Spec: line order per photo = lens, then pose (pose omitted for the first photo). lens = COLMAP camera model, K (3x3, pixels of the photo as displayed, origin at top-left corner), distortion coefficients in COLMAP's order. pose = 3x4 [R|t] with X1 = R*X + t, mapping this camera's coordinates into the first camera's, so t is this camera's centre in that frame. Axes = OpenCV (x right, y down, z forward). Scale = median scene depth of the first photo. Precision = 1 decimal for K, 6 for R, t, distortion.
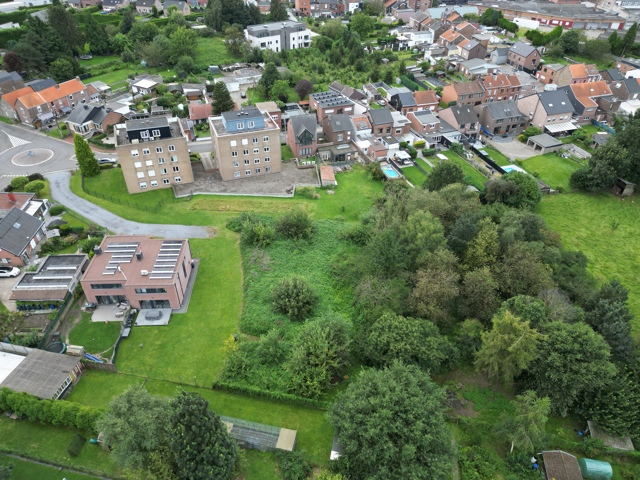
lens RADIAL K [[446.5, 0, 320.0], [0, 446.5, 240.0], [0, 0, 1]] dist [0.065256, -0.047551]
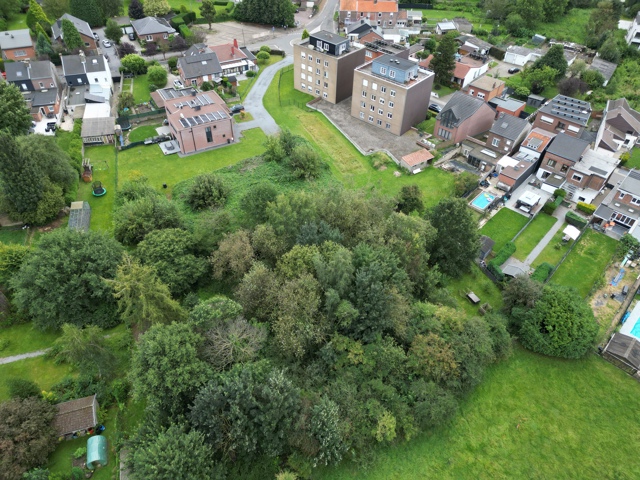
lens RADIAL K [[446.5, 0, 320.0], [0, 446.5, 240.0], [0, 0, 1]] dist [0.065256, -0.047551]
pose [[0.459833, 0.600484, -0.654196, 0.507807], [-0.554912, 0.769459, 0.316237, -0.167090], [0.693272, 0.217605, 0.687039, 0.255074]]
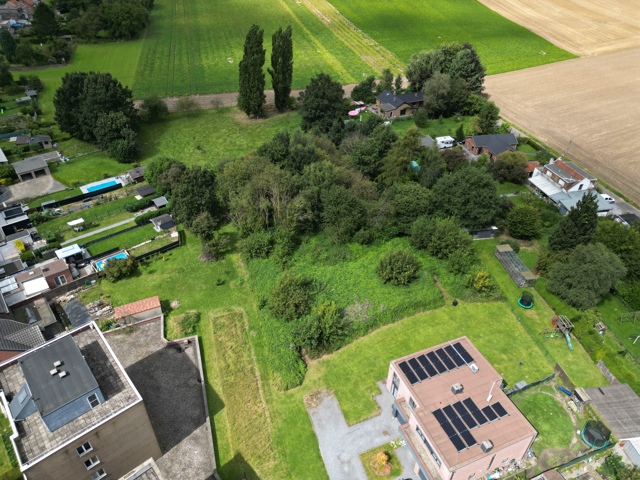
lens RADIAL K [[446.5, 0, 320.0], [0, 446.5, 240.0], [0, 0, 1]] dist [0.065256, -0.047551]
pose [[-0.338446, -0.583954, 0.737870, -0.430427], [0.560905, 0.504413, 0.656470, -0.411836], [-0.755540, 0.636055, 0.156826, 0.534355]]
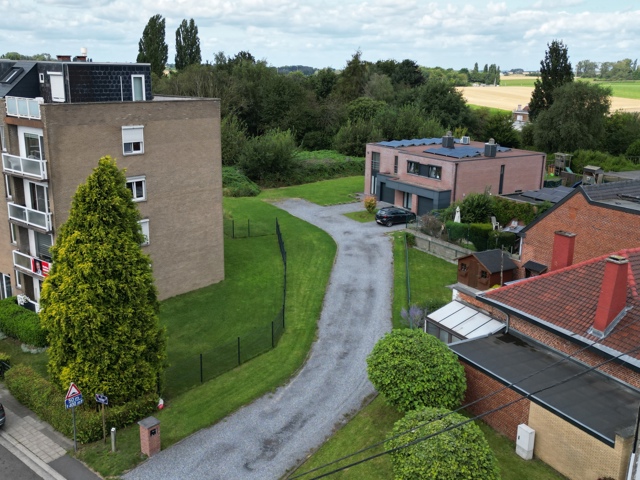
lens RADIAL K [[649.6, 0, 320.0], [0, 649.6, 240.0], [0, 0, 1]] dist [0.141498, -0.287021]
pose [[-0.484396, -0.250054, 0.838352, -0.647170], [0.517693, 0.690562, 0.505093, -0.243060], [-0.705234, 0.678673, -0.205054, 0.827876]]
